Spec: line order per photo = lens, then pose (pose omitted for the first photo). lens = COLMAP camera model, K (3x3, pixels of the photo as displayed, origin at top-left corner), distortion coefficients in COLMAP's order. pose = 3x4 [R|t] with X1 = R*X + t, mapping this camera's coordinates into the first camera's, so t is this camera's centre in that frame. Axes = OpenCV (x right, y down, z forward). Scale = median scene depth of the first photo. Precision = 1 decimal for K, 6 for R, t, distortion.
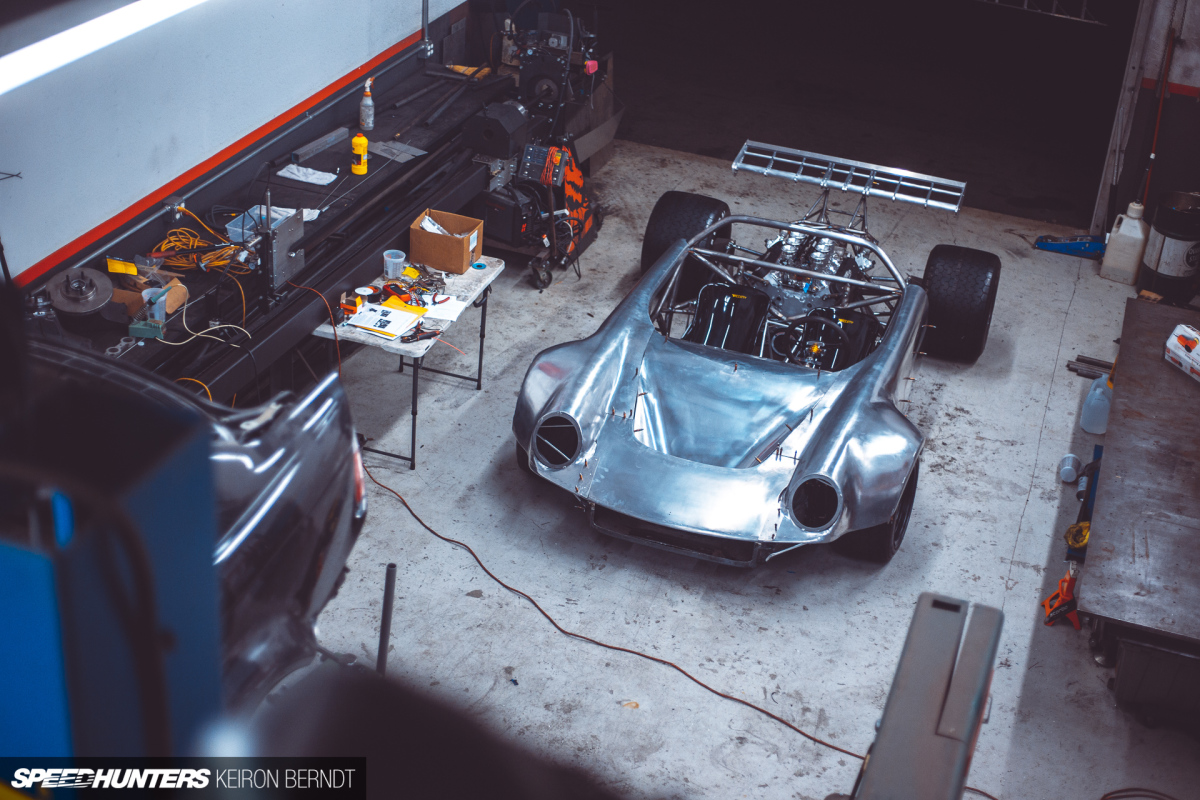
lens RADIAL K [[1730.9, 0, 600.0], [0, 1730.9, 400.0], [0, 0, 1]] dist [-0.118462, 0.060844]
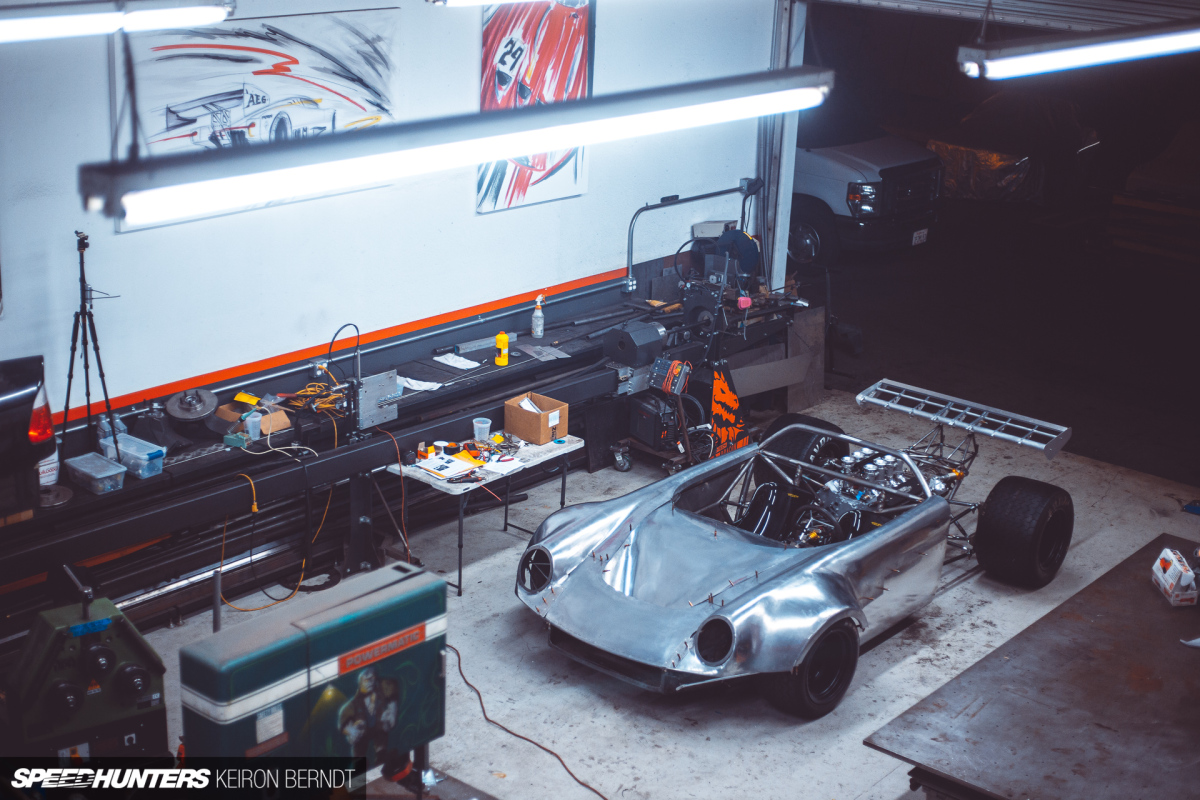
lens RADIAL K [[1730.9, 0, 600.0], [0, 1730.9, 400.0], [0, 0, 1]] dist [-0.118462, 0.060844]
pose [[0.931192, 0.076284, -0.356458, 0.375144], [-0.144926, 0.974729, -0.170000, 0.091847], [0.334481, 0.209963, 0.918715, -0.082545]]
